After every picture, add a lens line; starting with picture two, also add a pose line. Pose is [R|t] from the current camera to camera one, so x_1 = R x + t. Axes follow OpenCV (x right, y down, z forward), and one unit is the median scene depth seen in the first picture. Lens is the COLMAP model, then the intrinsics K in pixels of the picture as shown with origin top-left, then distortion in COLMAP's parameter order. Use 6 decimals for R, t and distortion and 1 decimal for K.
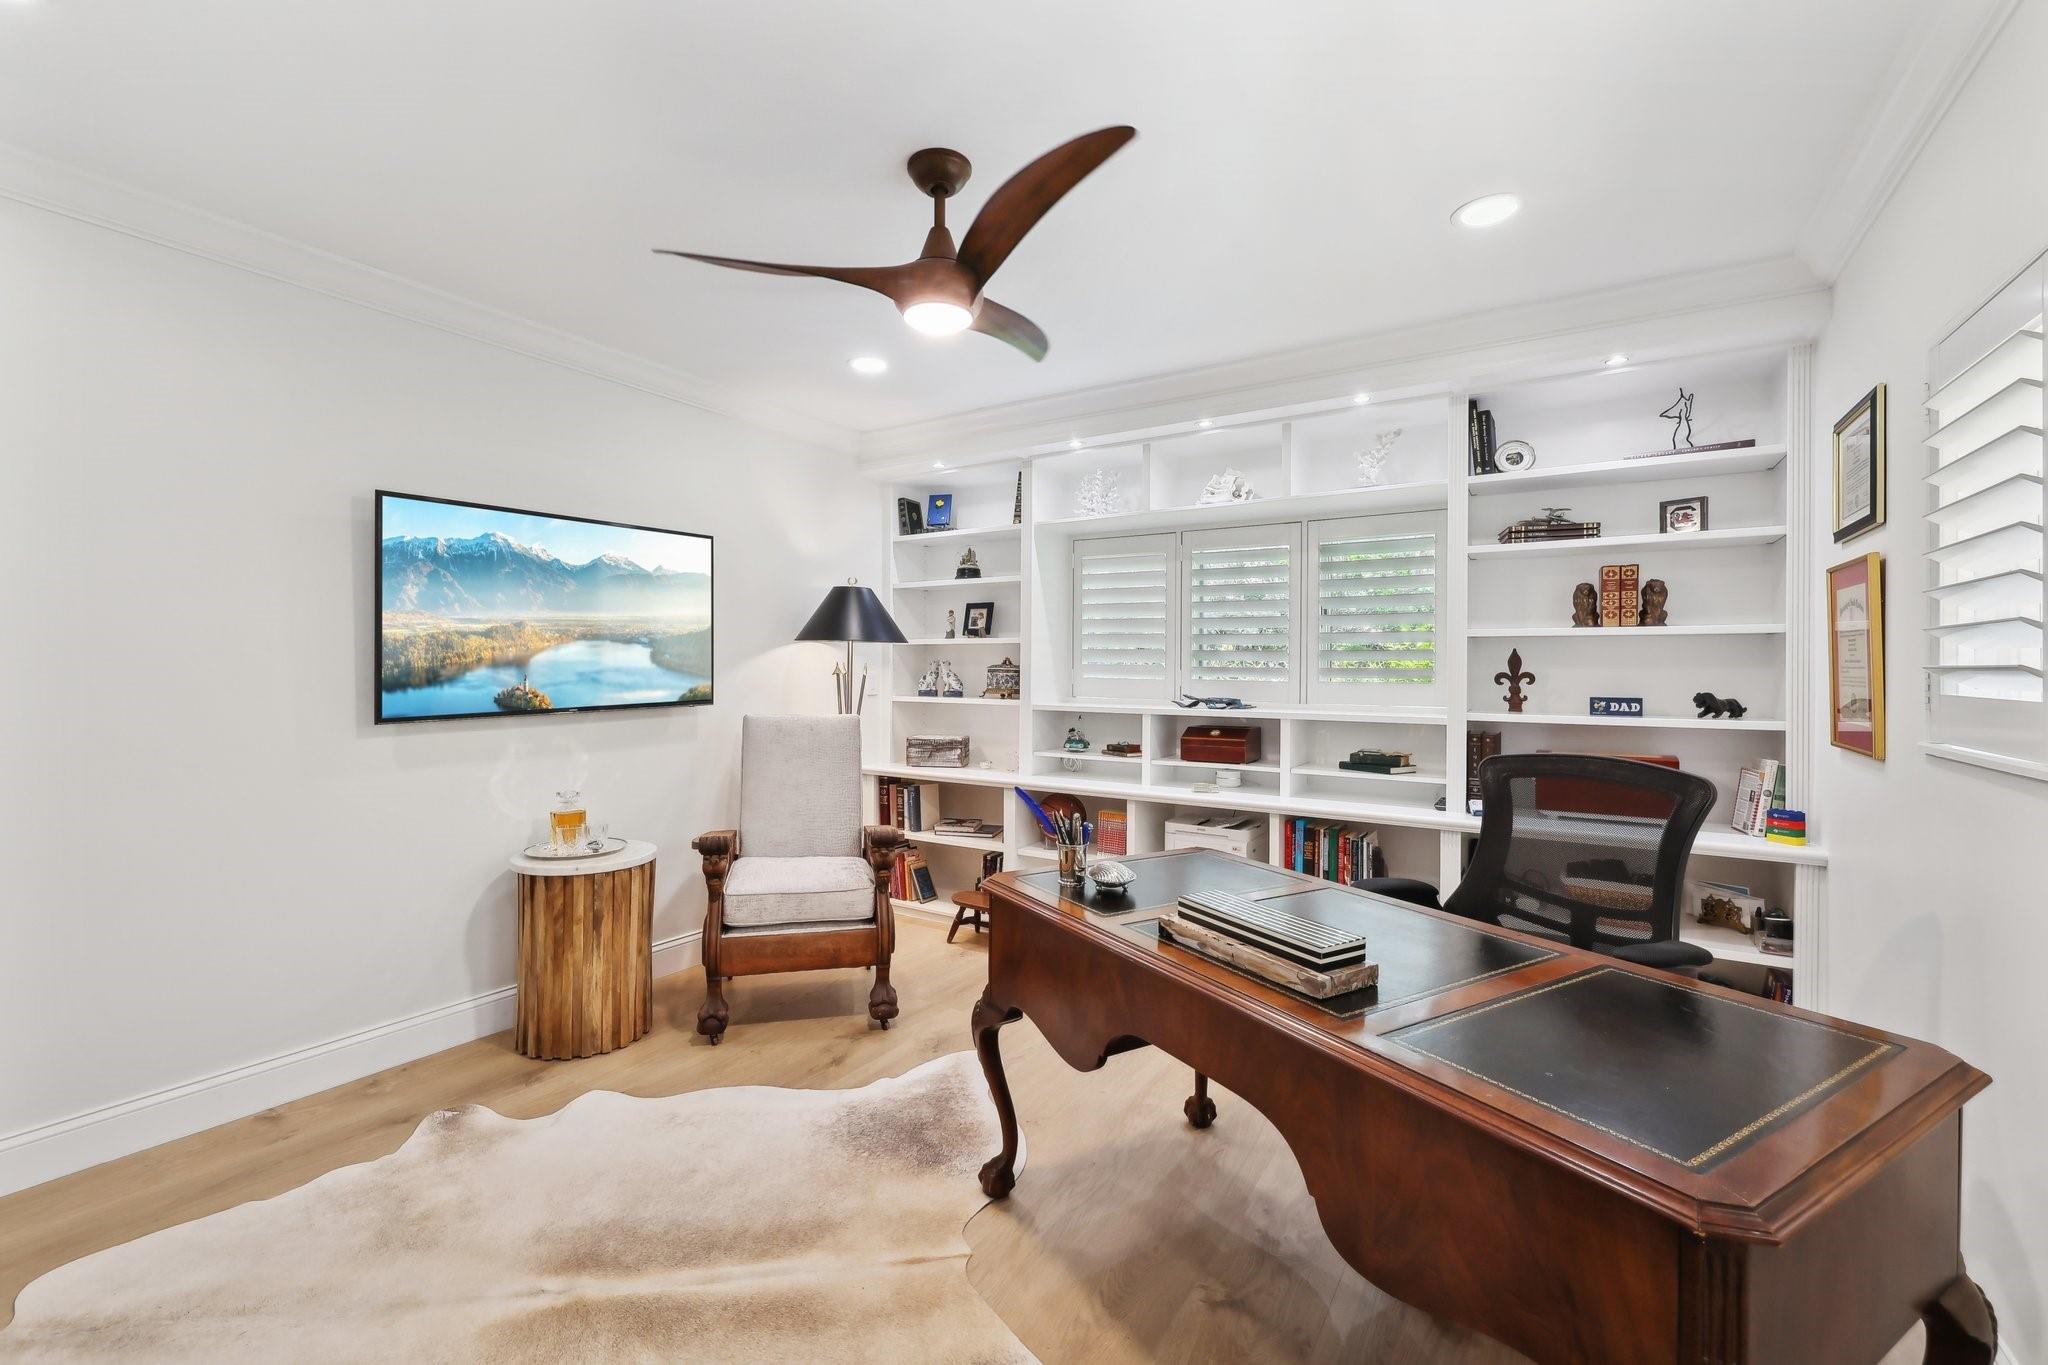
lens RADIAL K [[866.5, 0, 1014.7], [0, 866.5, 671.4], [0, 0, 1]] dist [-0.000428, -0.000112]
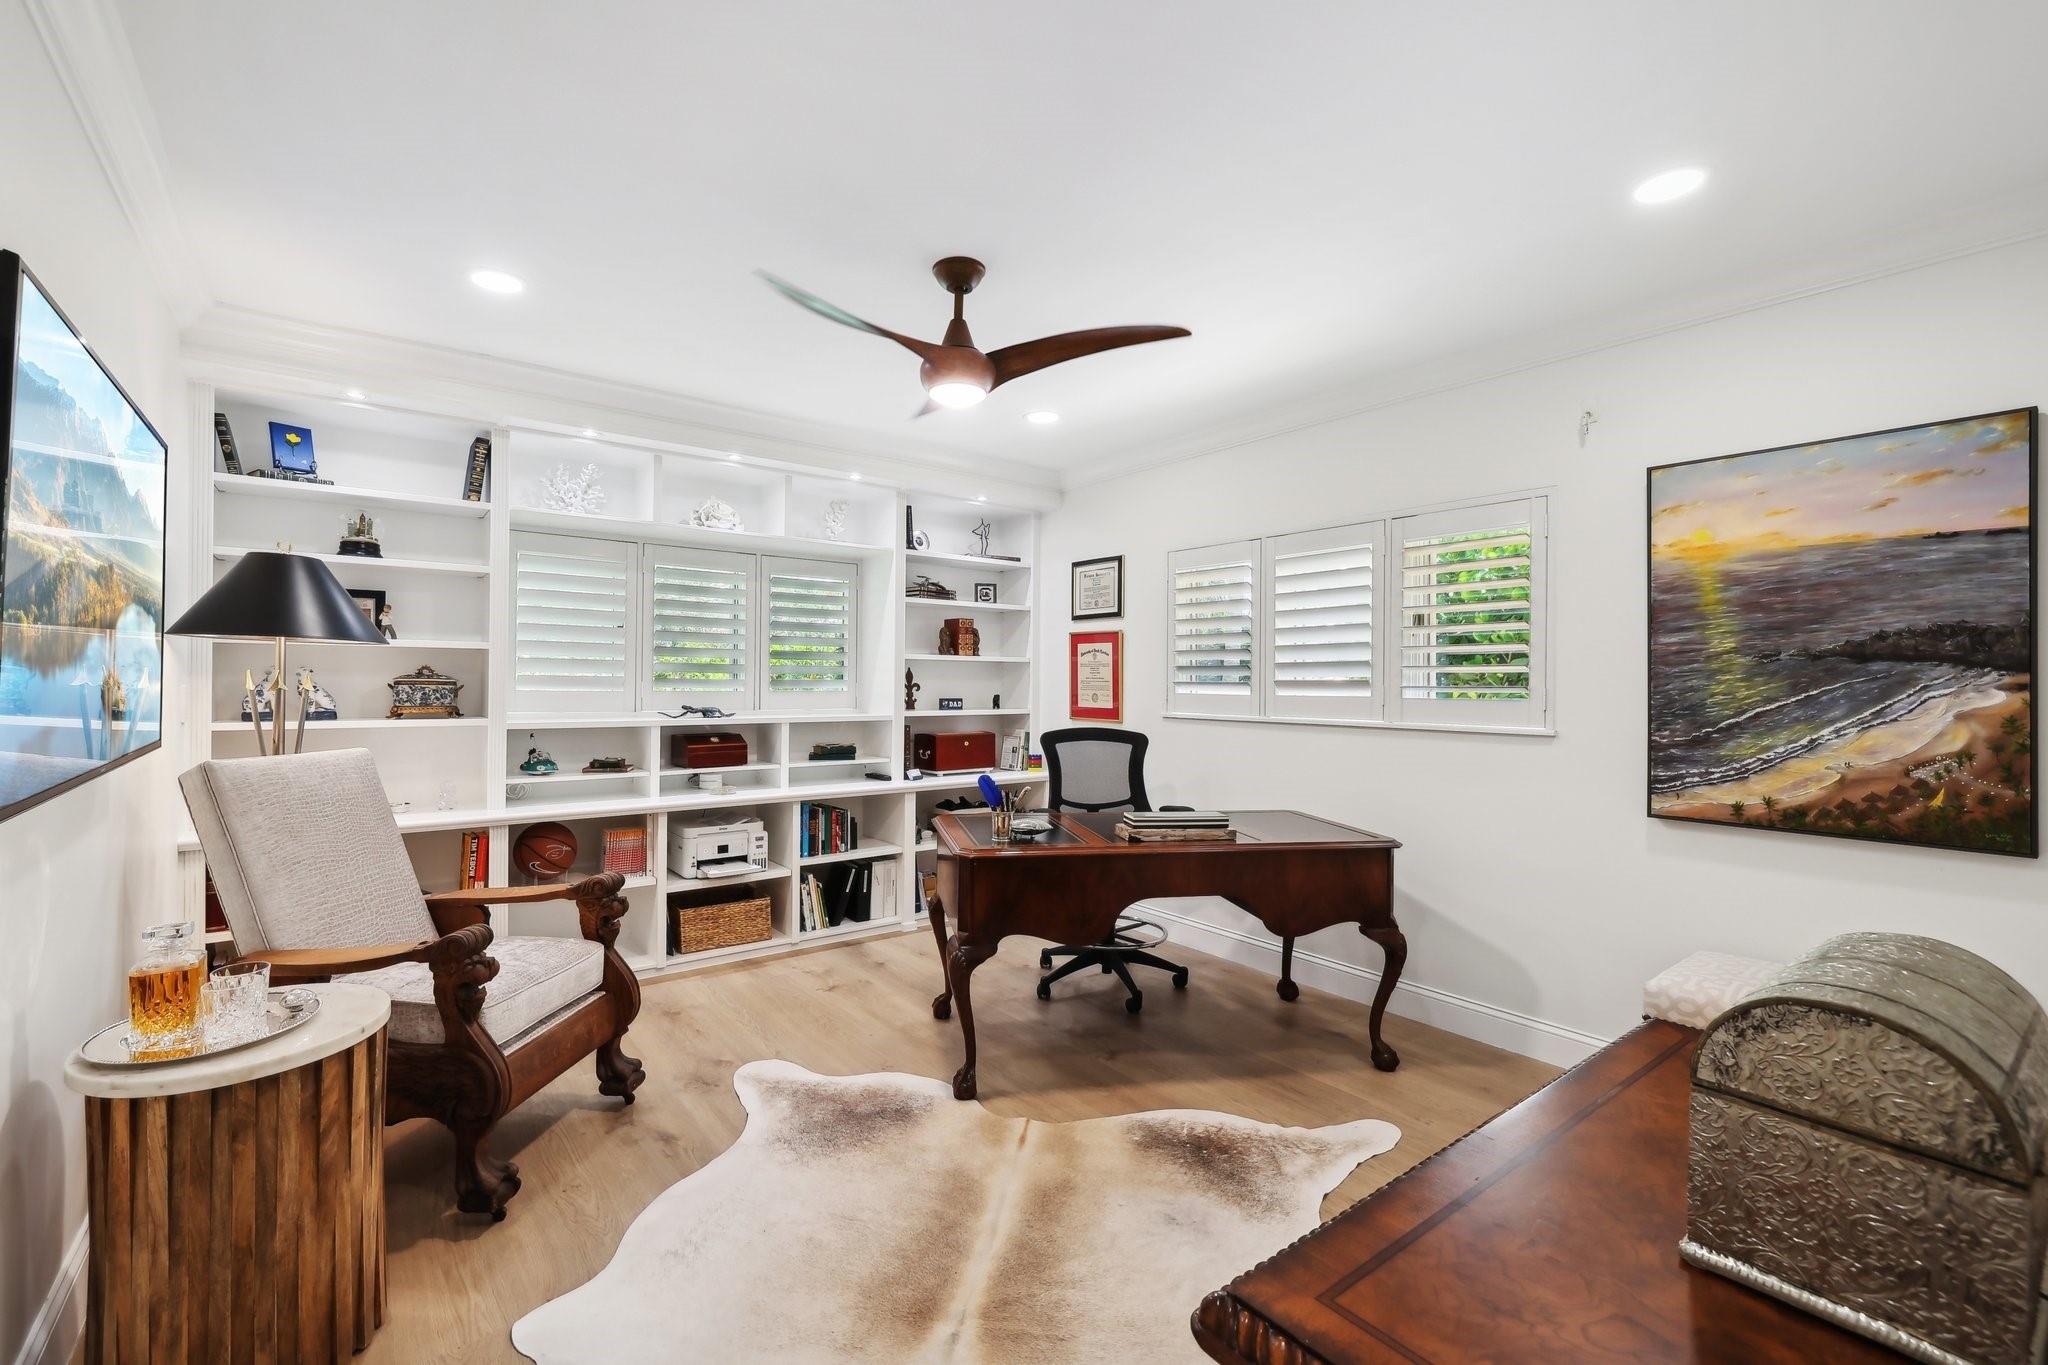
lens RADIAL K [[866.5, 0, 1014.7], [0, 866.5, 671.4], [0, 0, 1]] dist [-0.000428, -0.000112]
pose [[0.327648, 0.011536, 0.944729, -0.767499], [0.001527, 0.999918, -0.012739, 0.000108], [-0.944798, 0.005617, 0.327604, 0.333420]]
